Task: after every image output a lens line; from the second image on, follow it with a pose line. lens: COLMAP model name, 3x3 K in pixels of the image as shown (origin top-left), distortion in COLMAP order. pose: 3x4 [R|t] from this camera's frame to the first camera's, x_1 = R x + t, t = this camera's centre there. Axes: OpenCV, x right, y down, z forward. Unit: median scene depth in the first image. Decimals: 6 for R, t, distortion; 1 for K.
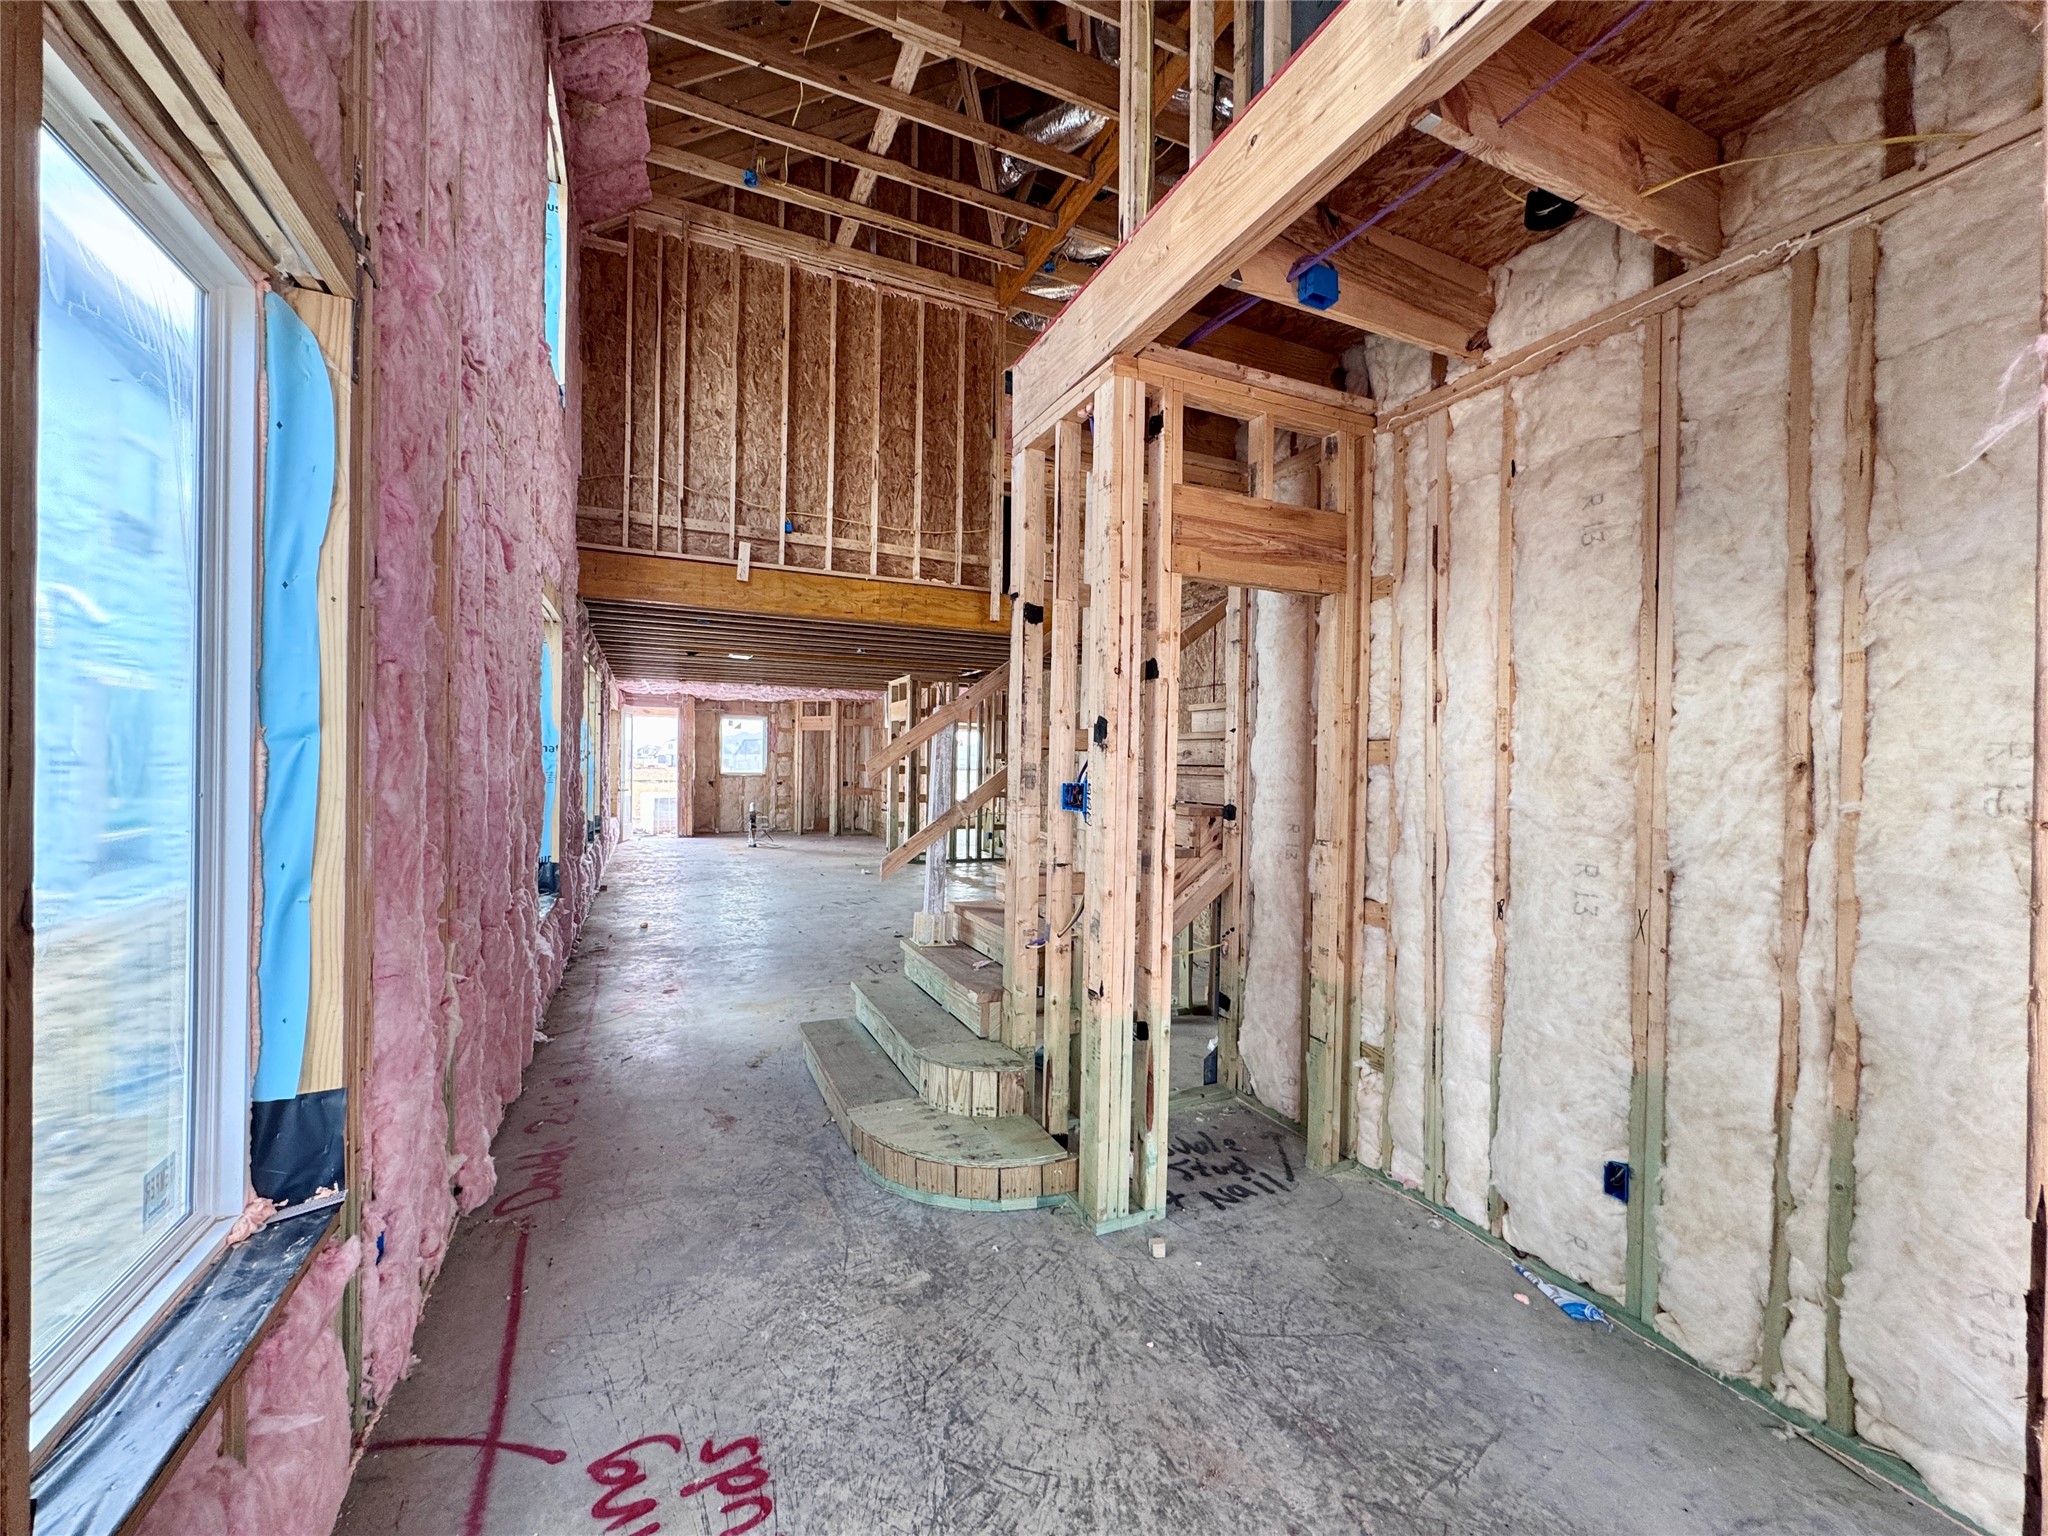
lens RADIAL K [[819.1, 0, 1018.3], [0, 819.1, 765.2], [0, 0, 1]] dist [-0.000773, 0.000011]
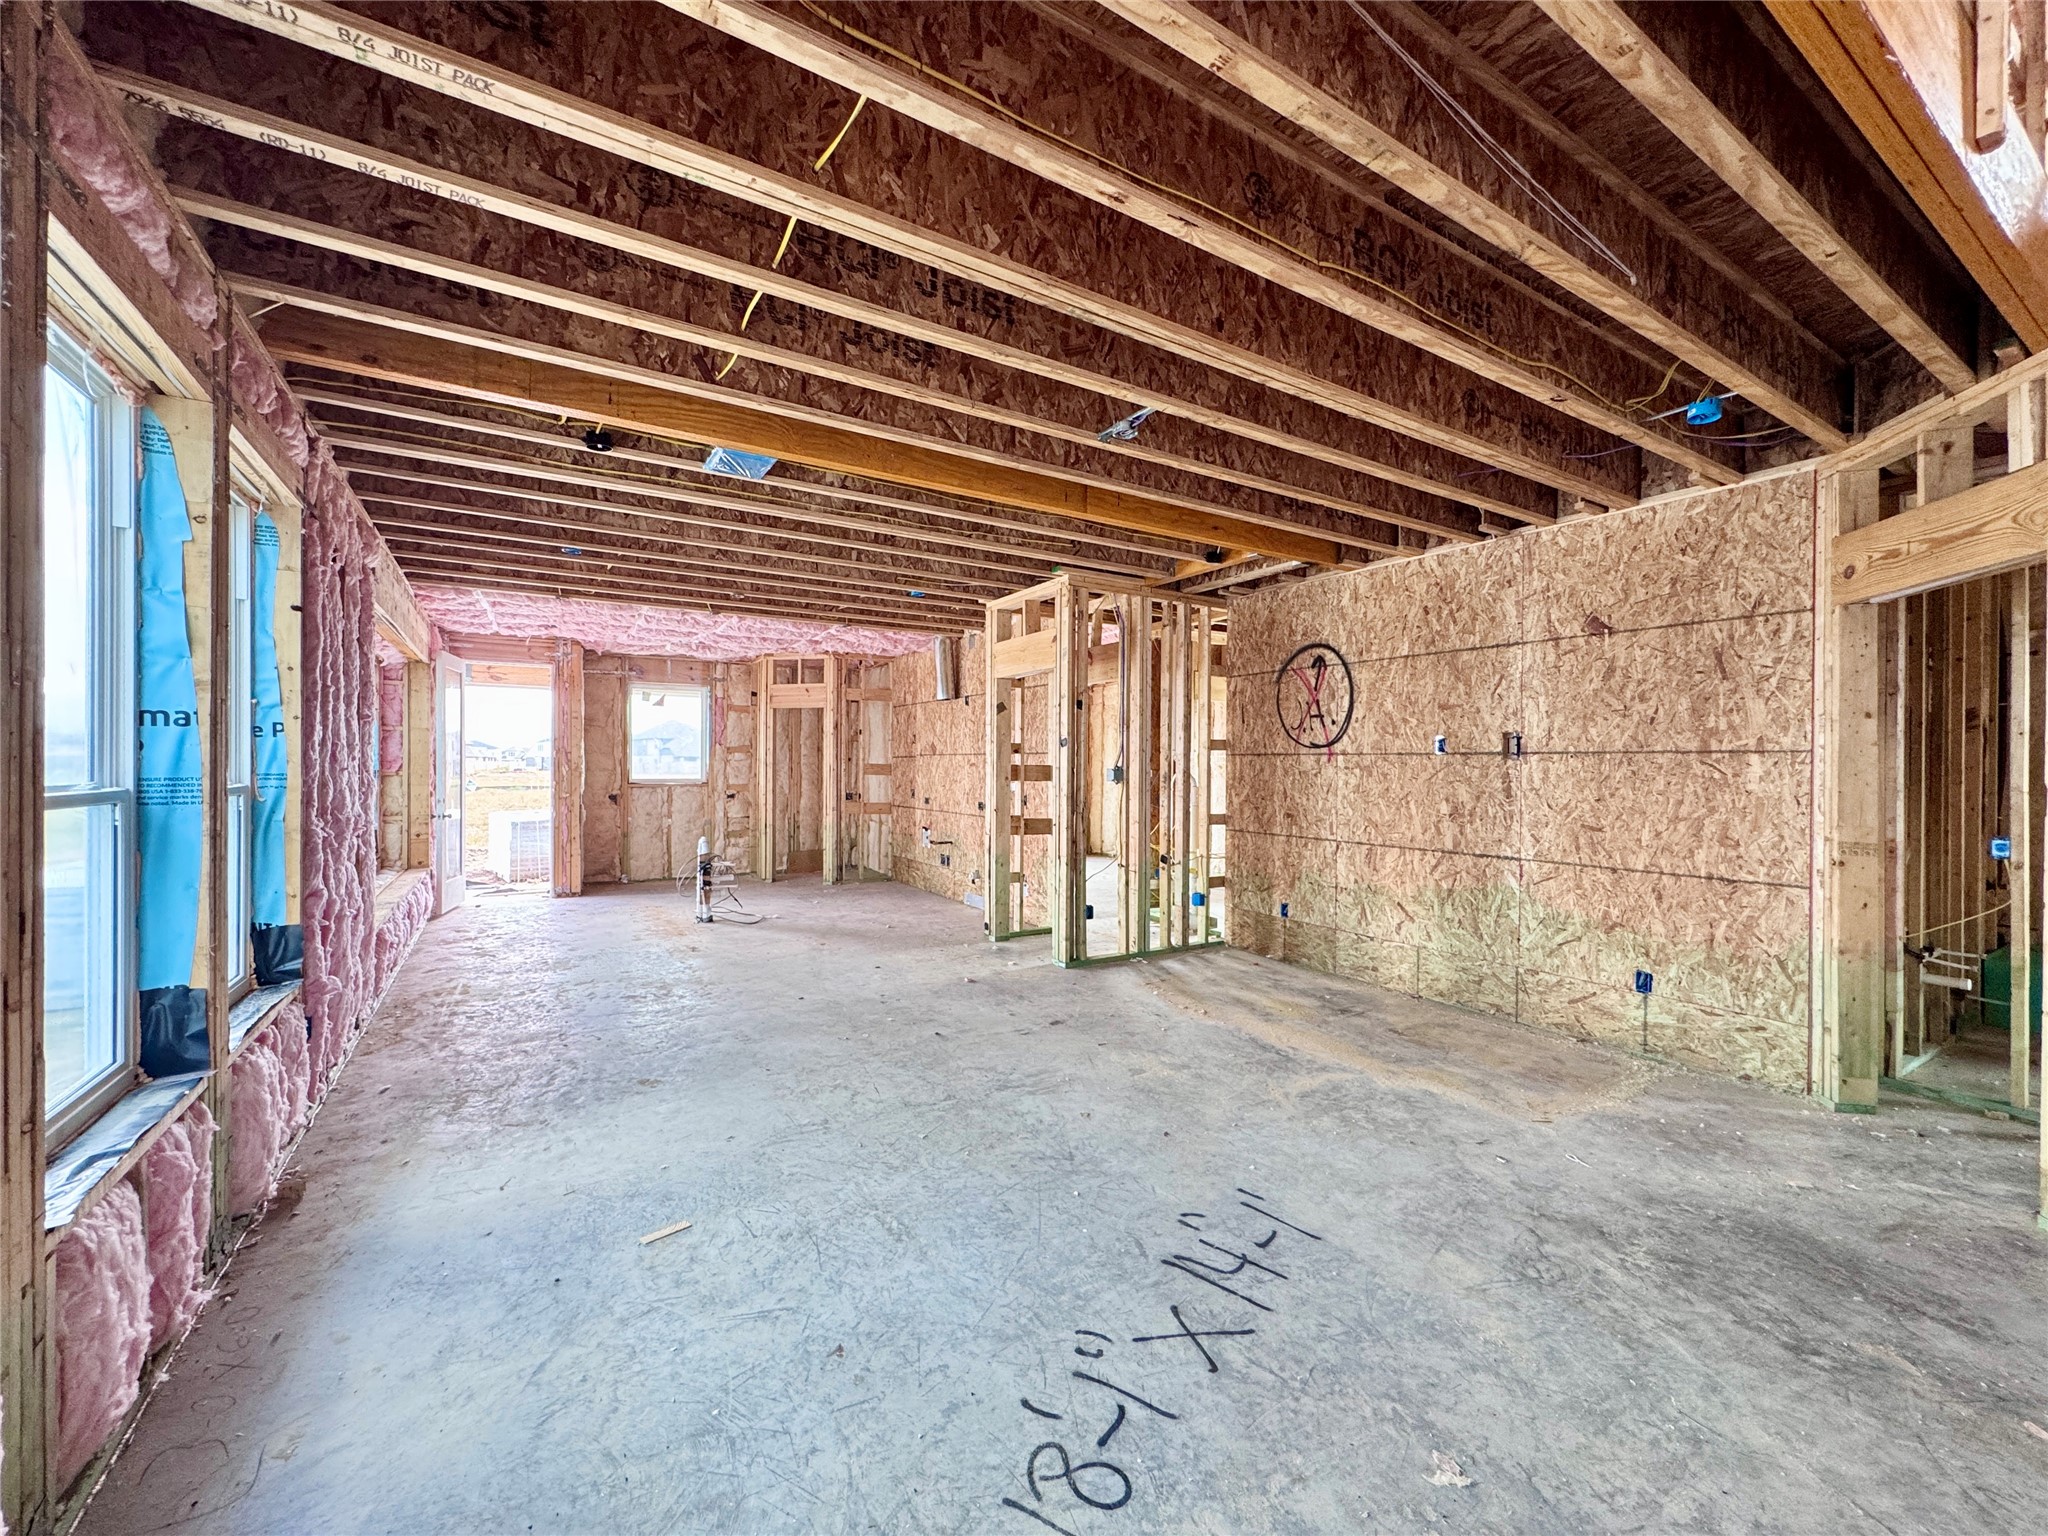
lens RADIAL K [[819.1, 0, 1024.9], [0, 819.1, 766.2], [0, 0, 1]] dist [-0.000773, 0.000011]
pose [[0.991257, -0.007433, 0.131735, -0.342384], [0.007285, 0.999972, 0.001611, 0.001311], [-0.131743, -0.000637, 0.991284, 0.814285]]
